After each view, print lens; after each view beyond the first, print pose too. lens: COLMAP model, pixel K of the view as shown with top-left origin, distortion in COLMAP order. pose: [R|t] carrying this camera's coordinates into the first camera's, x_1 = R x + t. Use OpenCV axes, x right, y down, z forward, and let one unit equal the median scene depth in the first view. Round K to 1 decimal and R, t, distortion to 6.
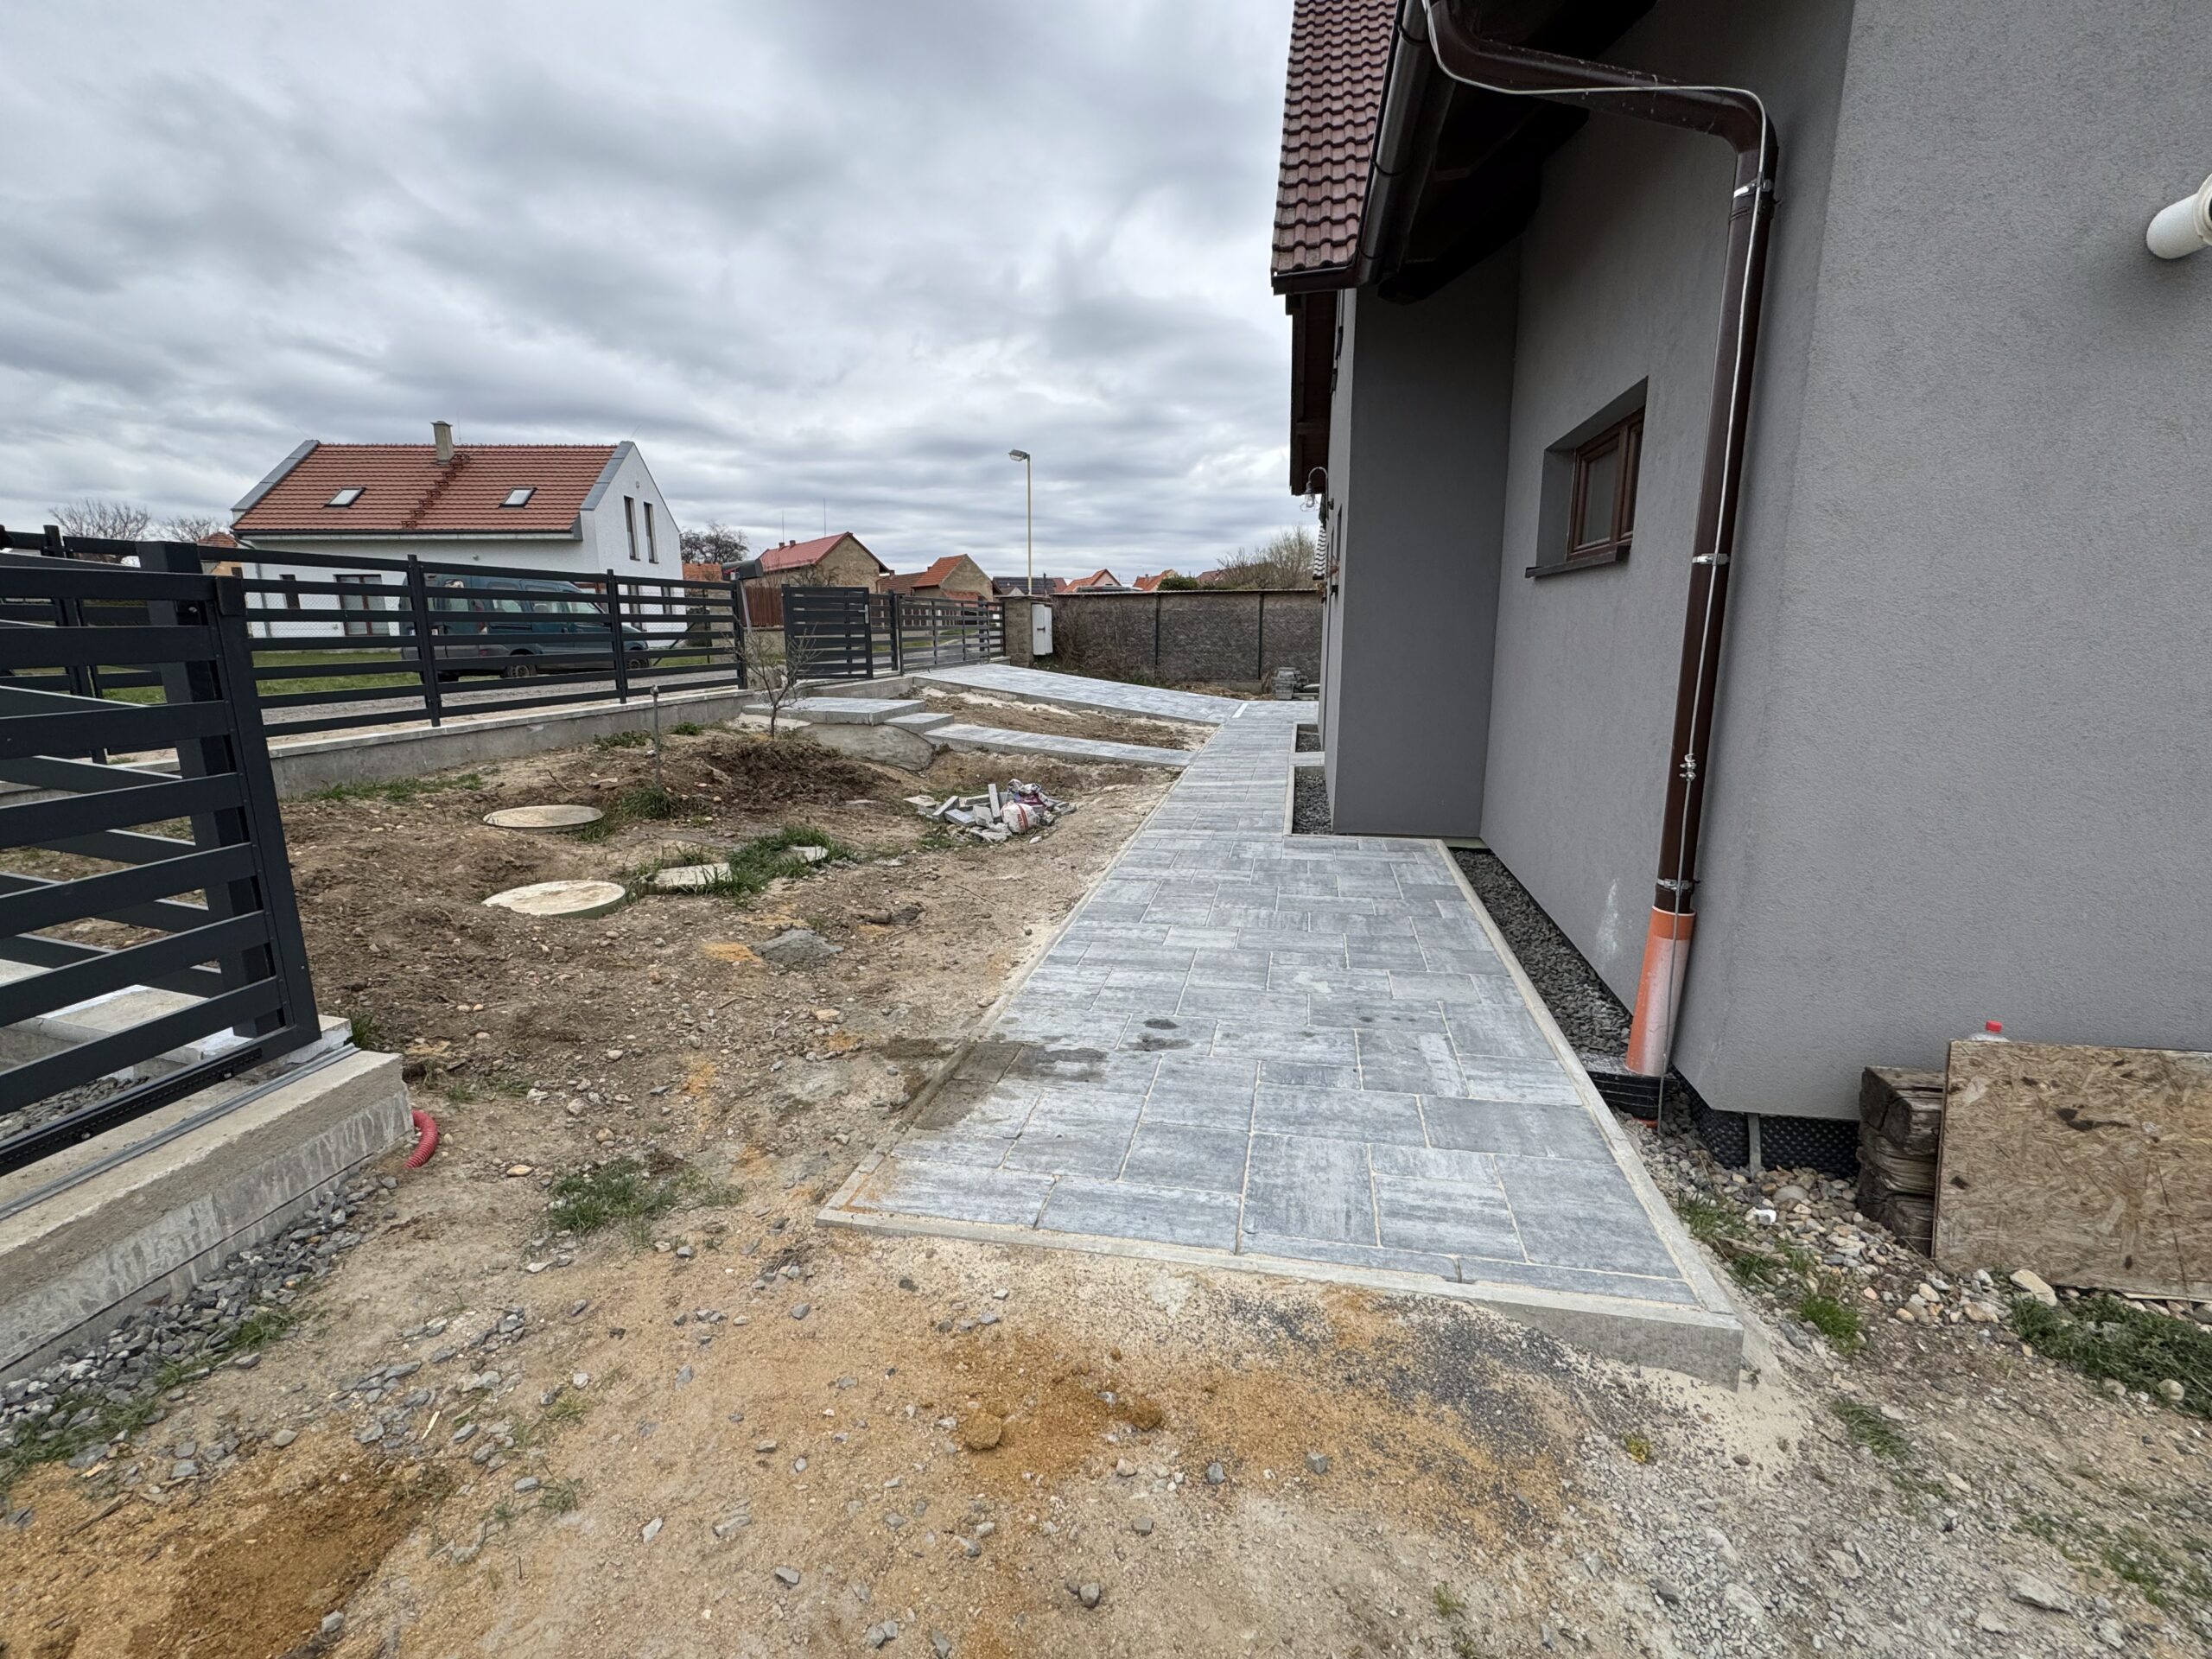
lens RADIAL K [[985.3, 0, 1096.8], [0, 985.3, 824.4], [0, 0, 1]] dist [-0.002162, -0.000601]
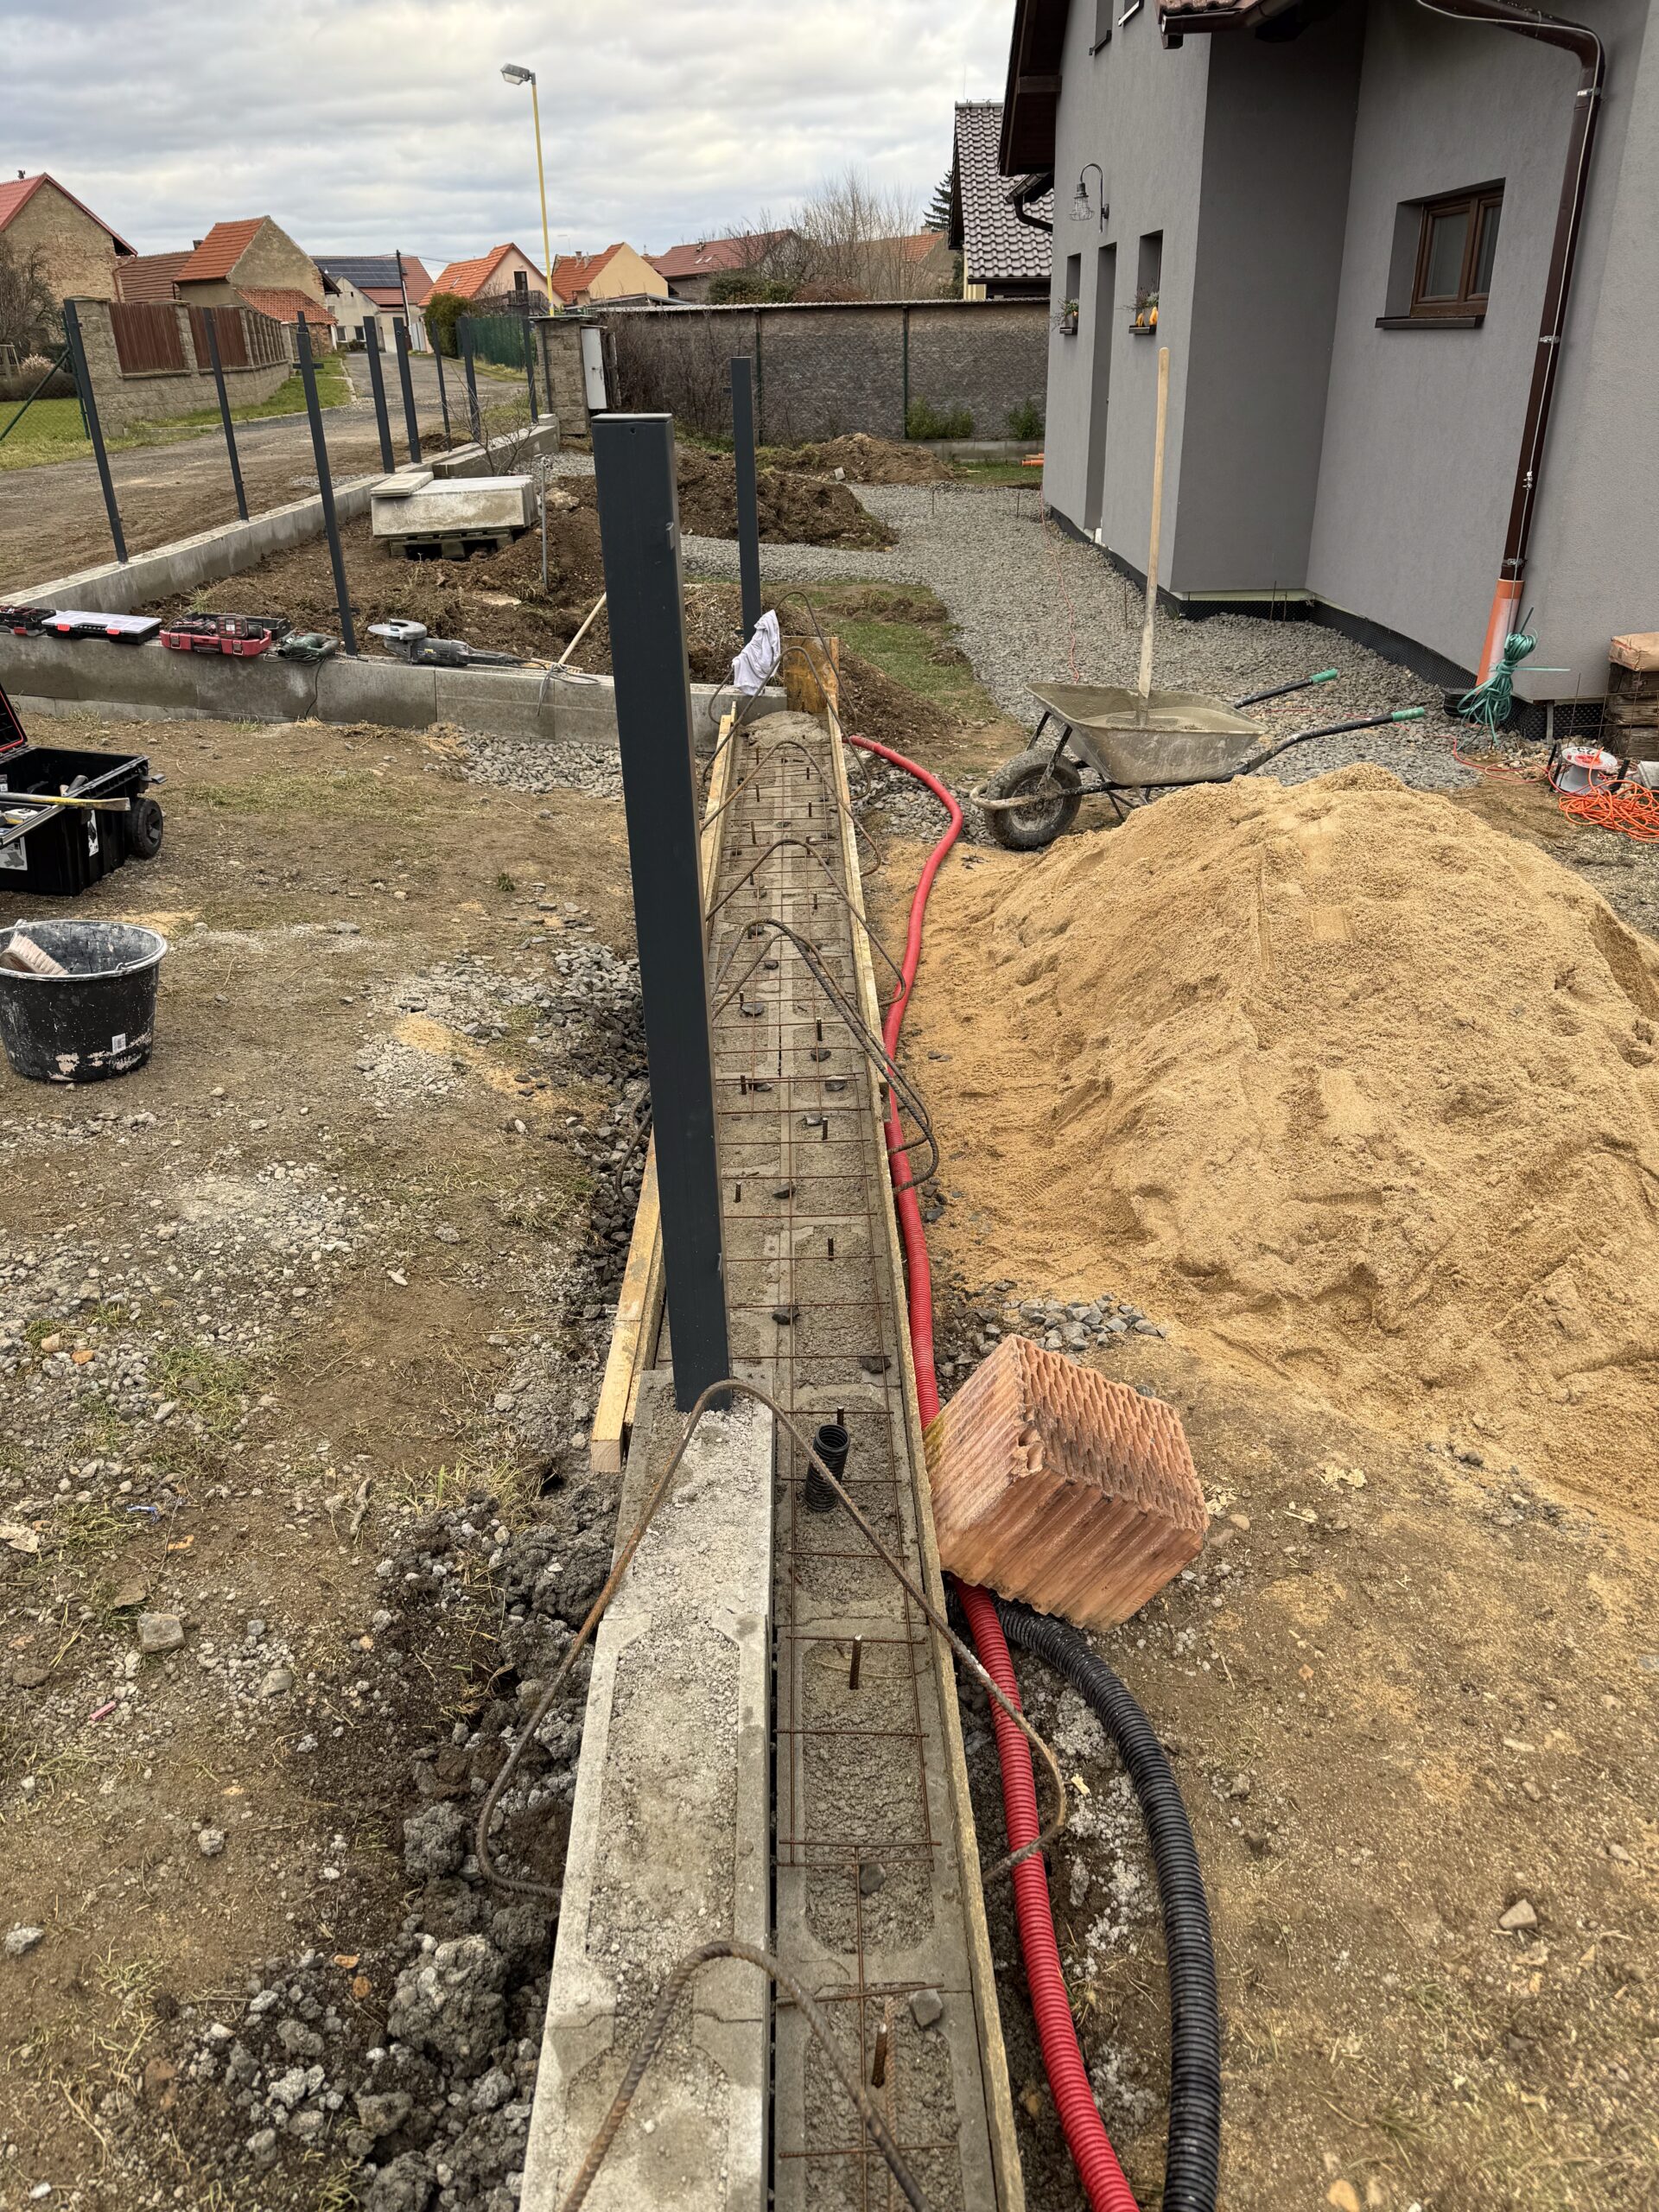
lens RADIAL K [[1560.5, 0, 830.8], [0, 1560.5, 1114.4], [0, 0, 1]] dist [0.064111, -0.058314]
pose [[0.976948, -0.110544, 0.182629, -0.990031], [0.060861, 0.964210, 0.258062, 0.182857], [-0.204620, -0.240998, 0.948710, -1.326744]]
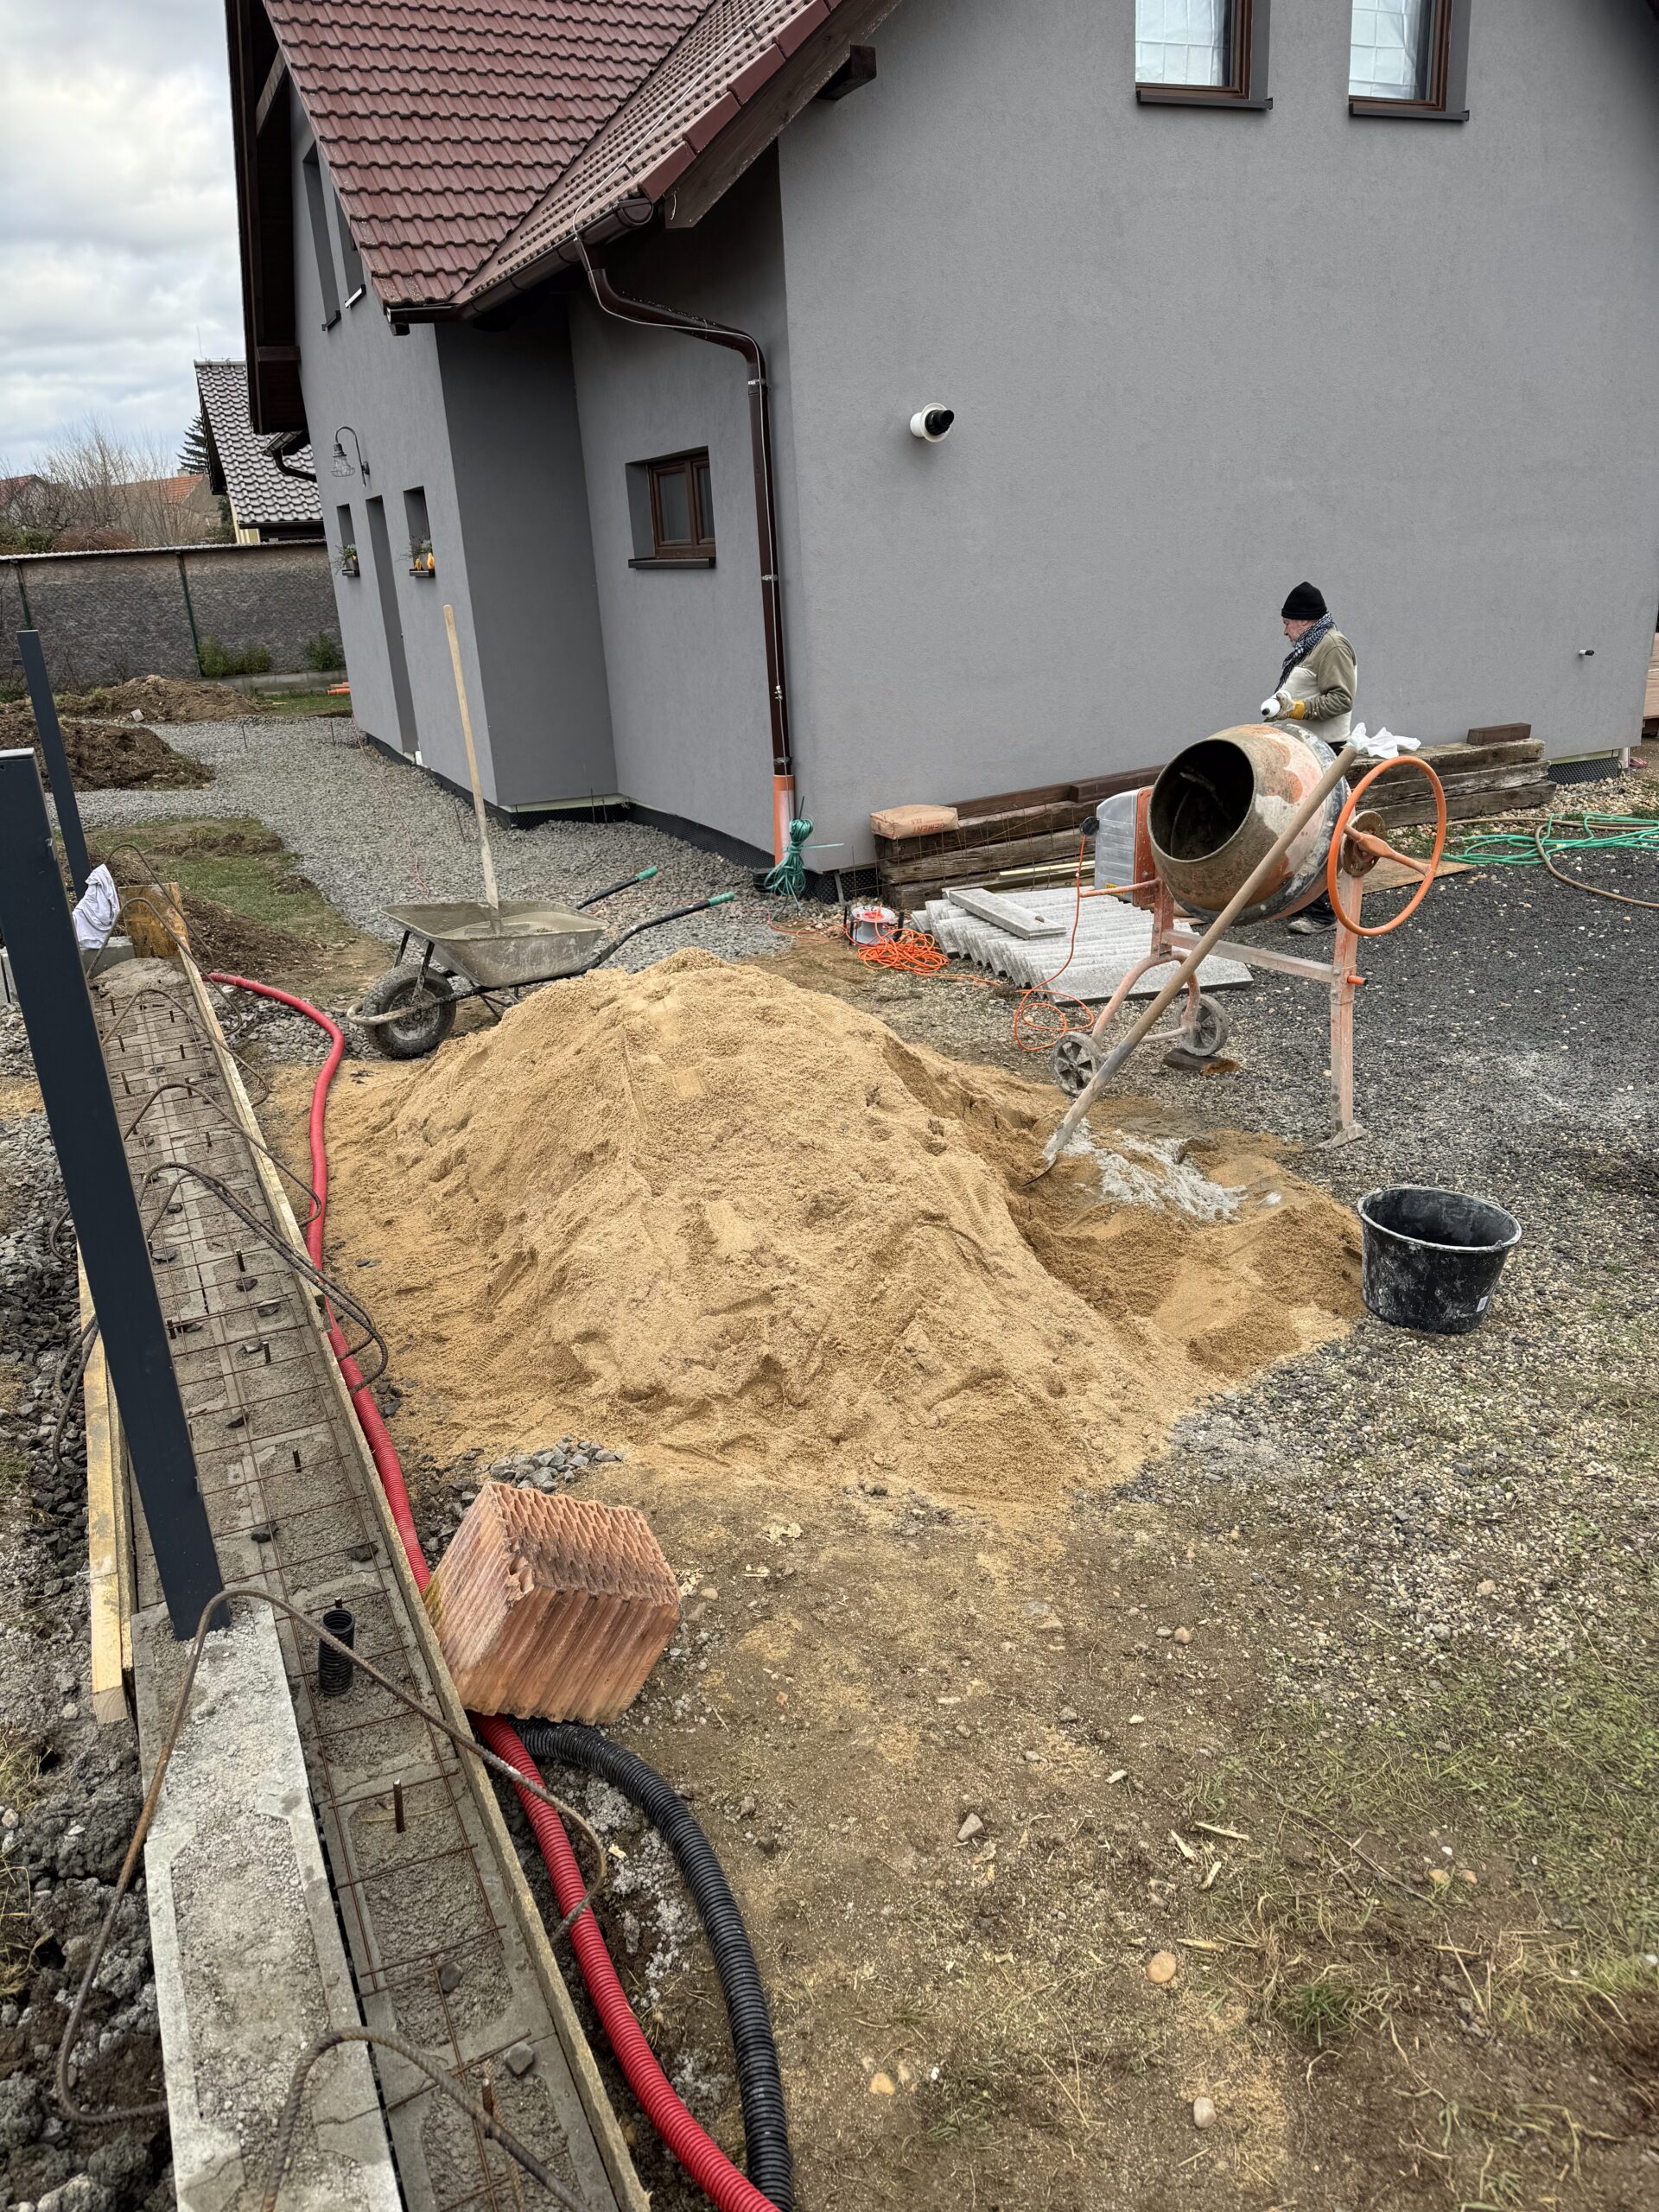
lens RADIAL K [[1544.3, 0, 820.0], [0, 1544.3, 1118.9], [0, 0, 1]] dist [0.091667, -0.119099]
pose [[0.809898, -0.245896, 0.532542, -1.025684], [0.169819, 0.967303, 0.188379, 0.168815], [-0.561451, -0.062132, 0.825174, -1.420709]]
